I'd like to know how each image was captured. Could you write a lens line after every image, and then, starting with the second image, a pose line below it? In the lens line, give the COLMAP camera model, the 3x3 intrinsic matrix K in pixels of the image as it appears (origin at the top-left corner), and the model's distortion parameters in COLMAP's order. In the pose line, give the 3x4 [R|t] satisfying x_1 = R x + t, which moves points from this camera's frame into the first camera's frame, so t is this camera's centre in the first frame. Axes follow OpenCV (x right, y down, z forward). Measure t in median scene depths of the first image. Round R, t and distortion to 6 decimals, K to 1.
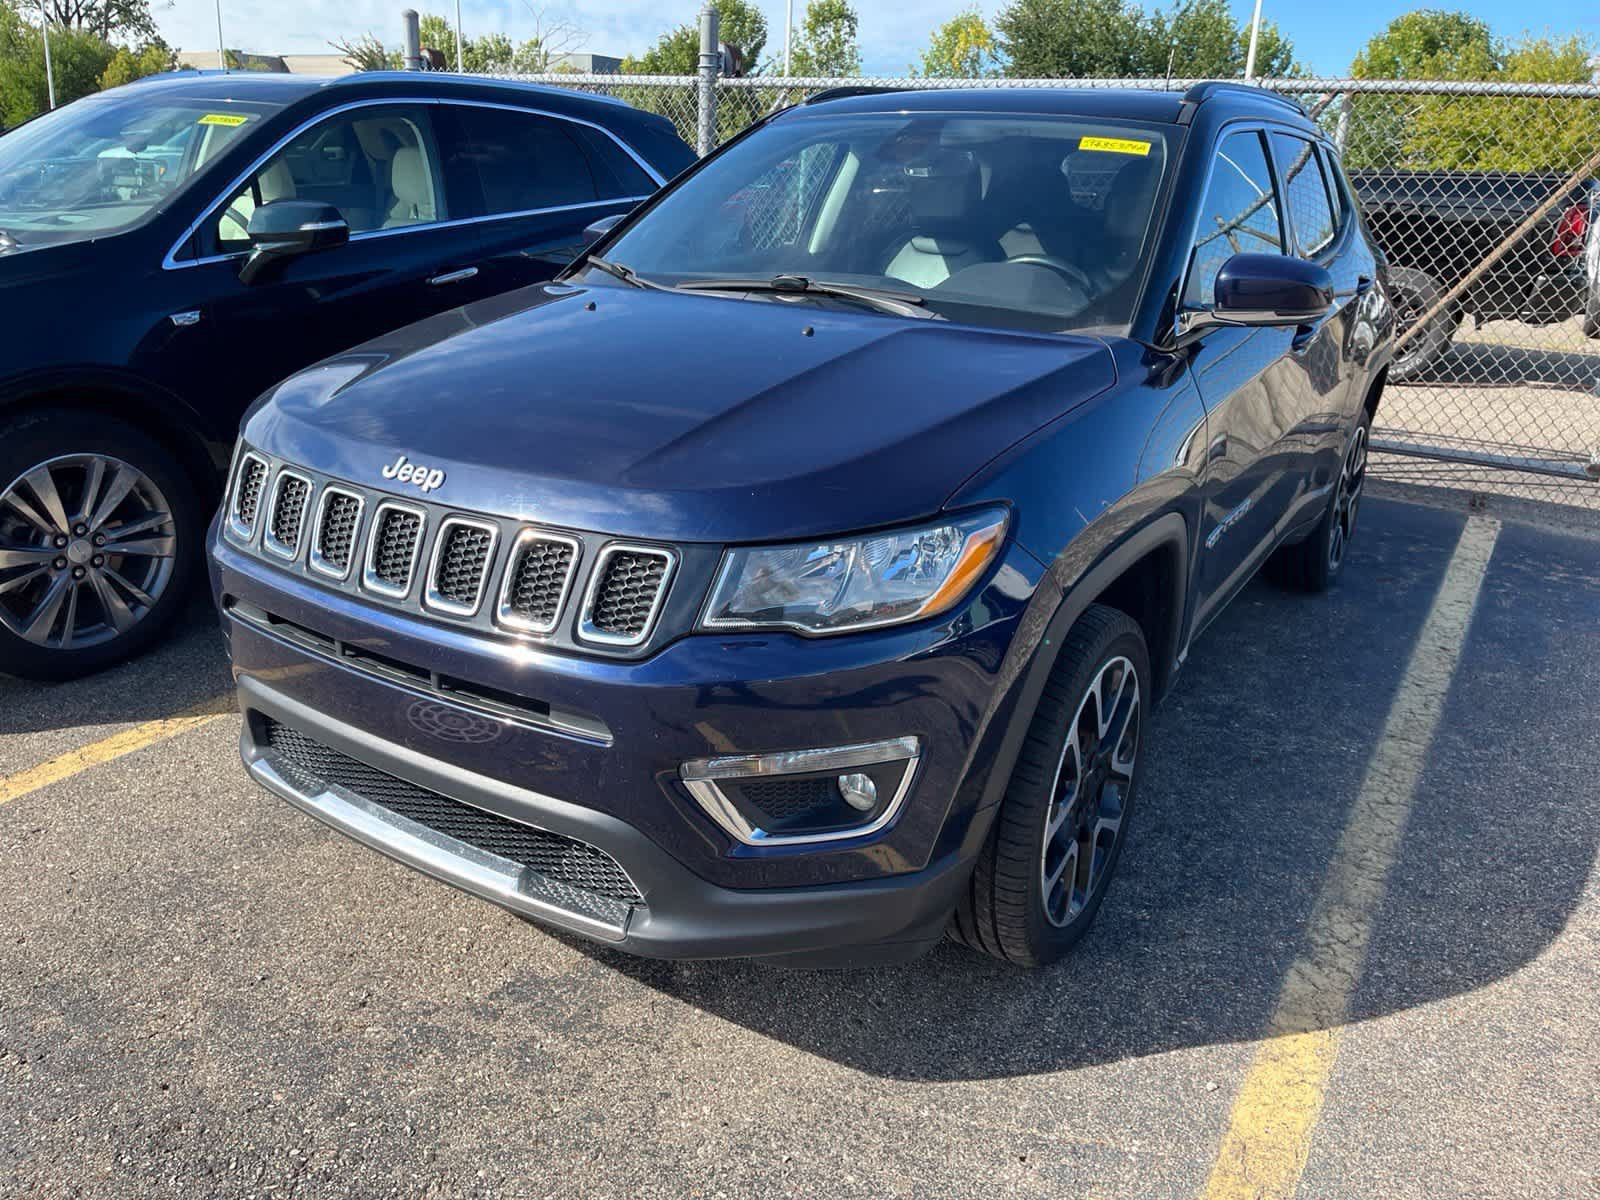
lens RADIAL K [[1228.9, 0, 798.9], [0, 1228.9, 586.2], [0, 0, 1]] dist [0.084535, -0.127660]
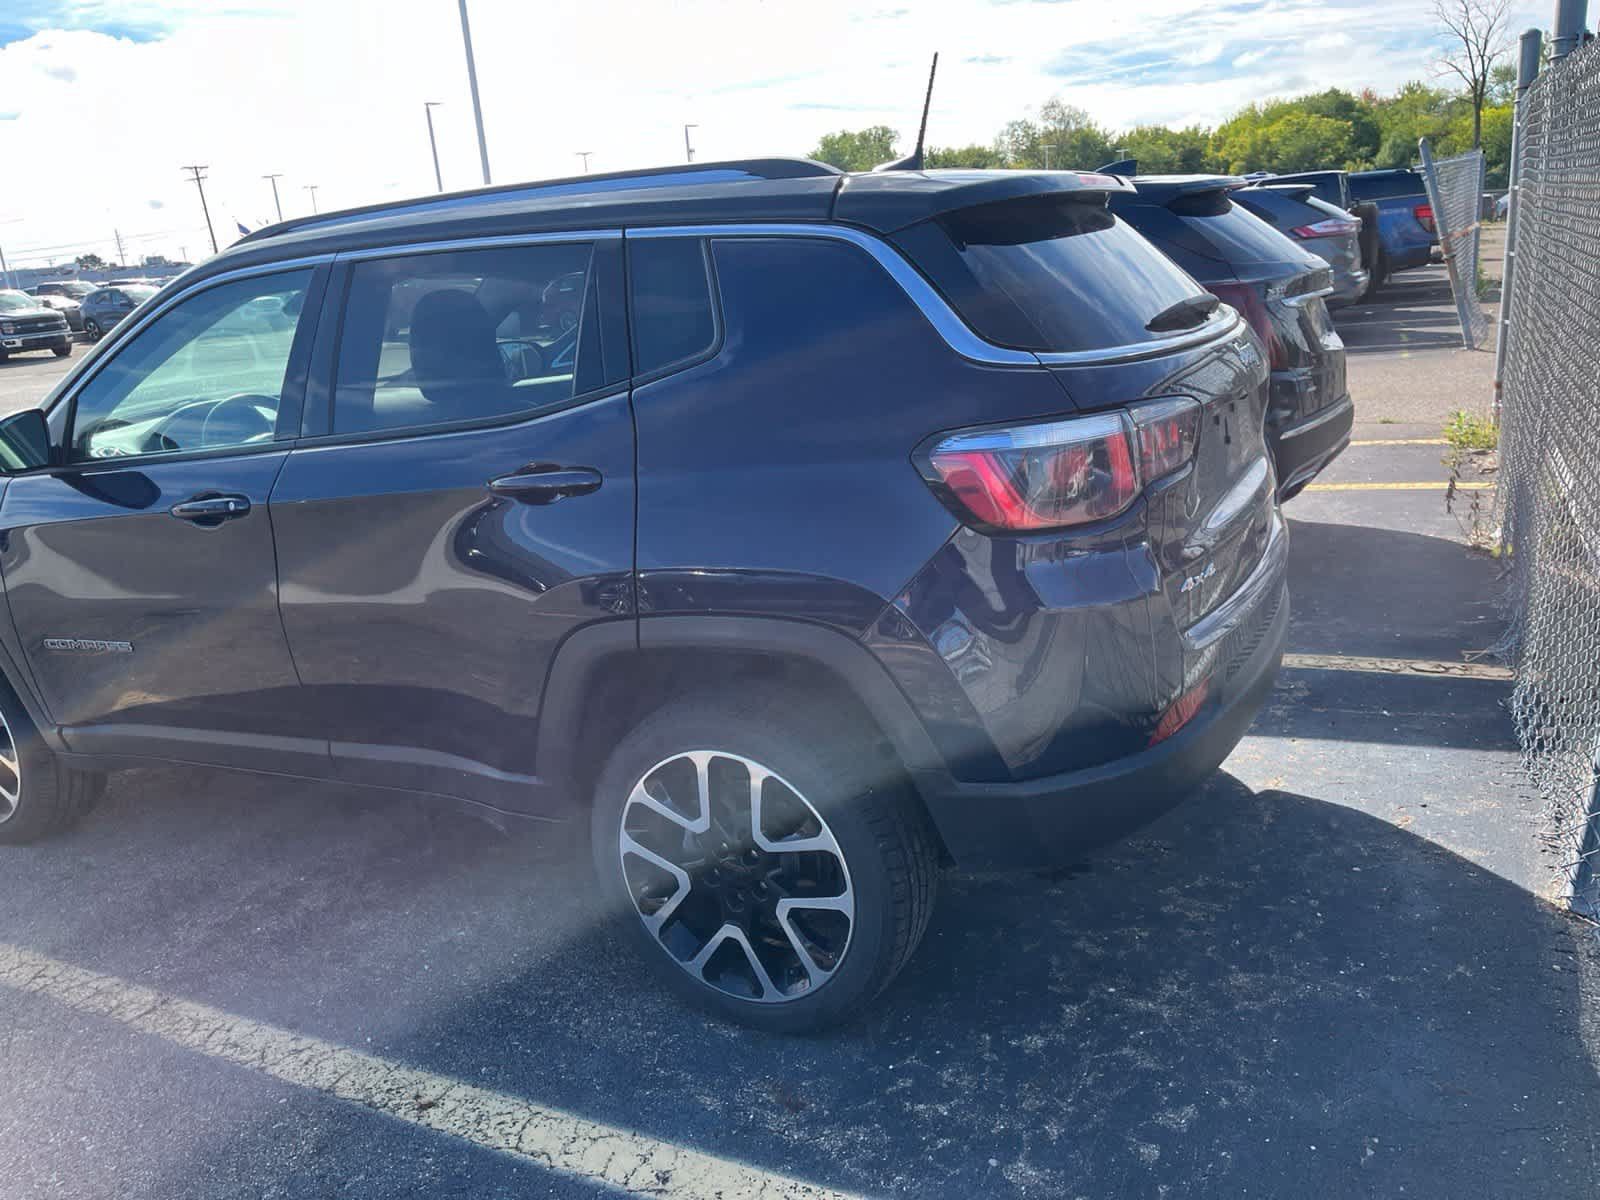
lens RADIAL K [[1229.2, 0, 815.3], [0, 1229.2, 611.8], [0, 0, 1]] dist [0.078592, -0.117838]
pose [[0.077698, 0.233831, -0.969168, 1.293748], [-0.254421, 0.944571, 0.207500, -0.413453], [0.963967, 0.230455, 0.132883, 1.301924]]
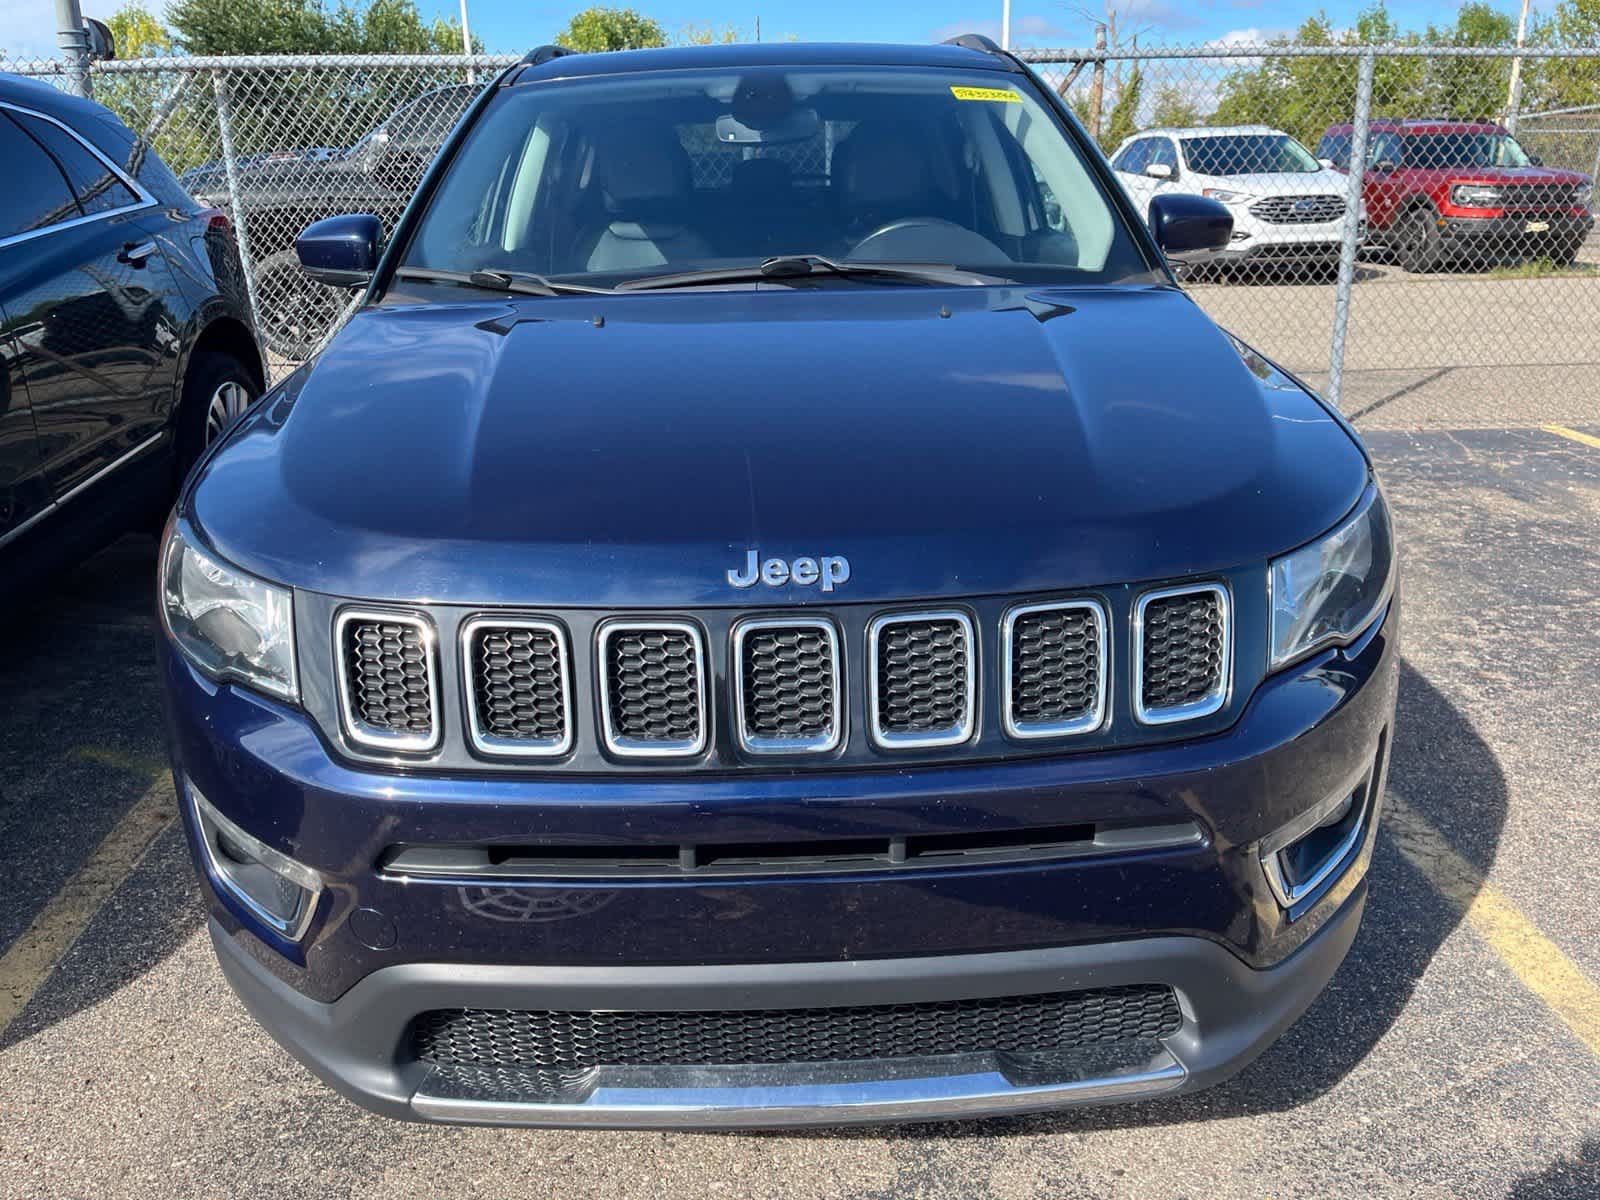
lens RADIAL K [[1223.4, 0, 802.7], [0, 1223.4, 607.0], [0, 0, 1]] dist [0.080681, -0.118054]
pose [[0.819662, -0.237799, 0.521159, -0.397045], [0.229812, 0.969851, 0.081091, -0.074503], [-0.524730, 0.053301, 0.849599, 0.258426]]
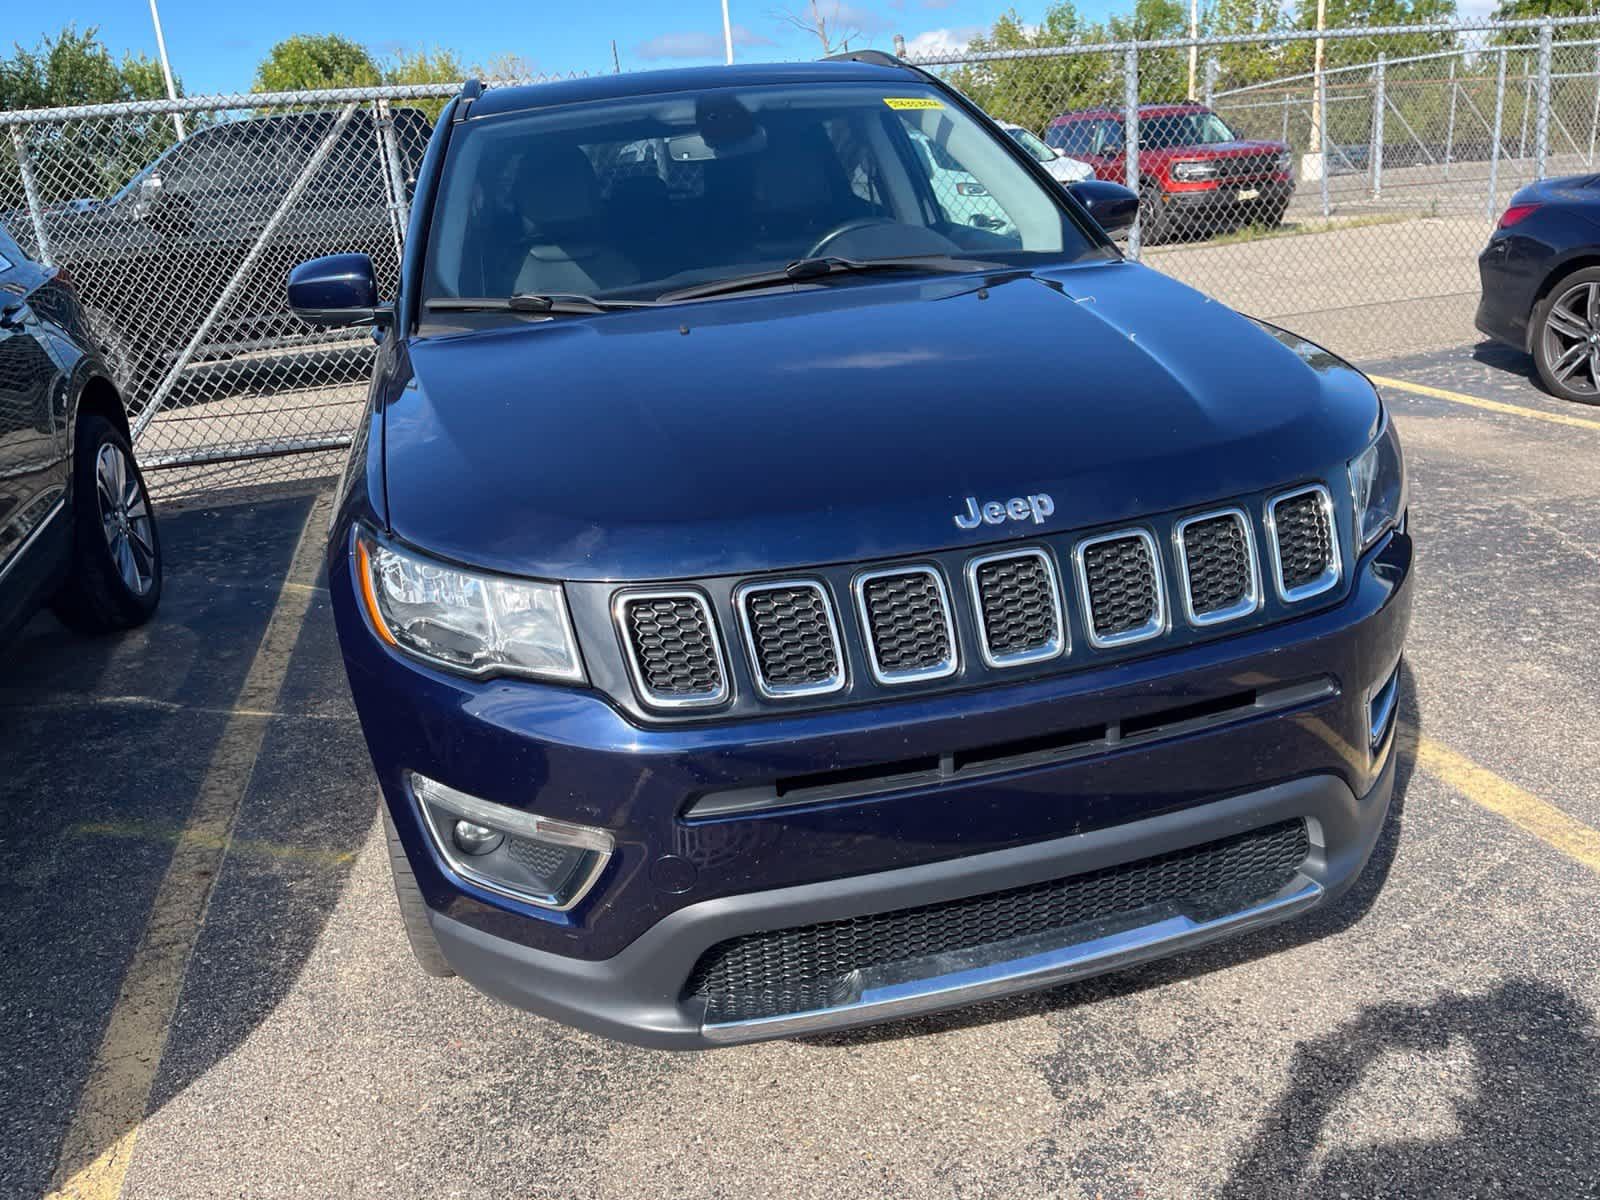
lens RADIAL K [[1223.4, 0, 802.7], [0, 1223.4, 607.0], [0, 0, 1]] dist [0.080681, -0.118054]
pose [[0.675342, -0.329886, 0.659613, -0.570509], [0.334384, 0.934134, 0.124822, -0.105637], [-0.657344, 0.136266, 0.741168, 0.304965]]
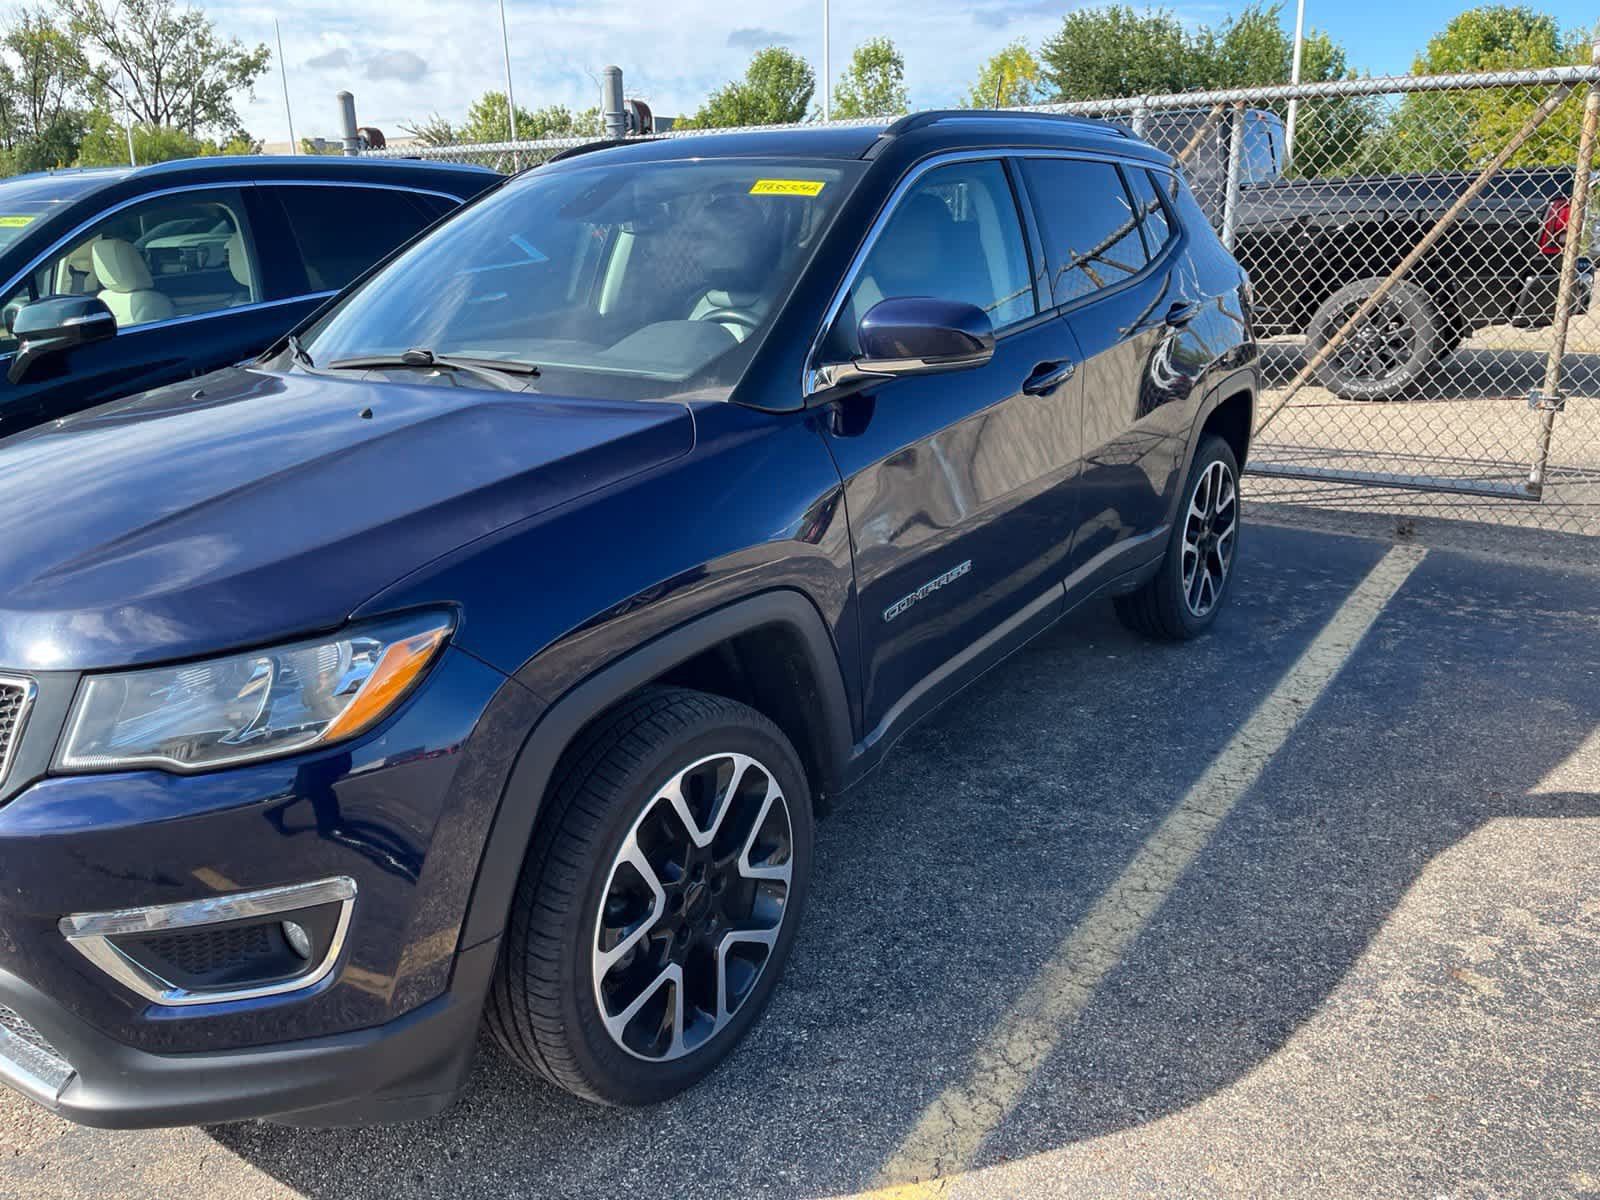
lens RADIAL K [[1225.5, 0, 796.4], [0, 1225.5, 595.3], [0, 0, 1]] dist [0.082967, -0.121780]
pose [[0.995713, -0.045943, -0.080286, 0.286265], [0.043849, 0.998656, -0.027644, -0.022707], [0.081448, 0.024005, 0.996388, 0.081064]]
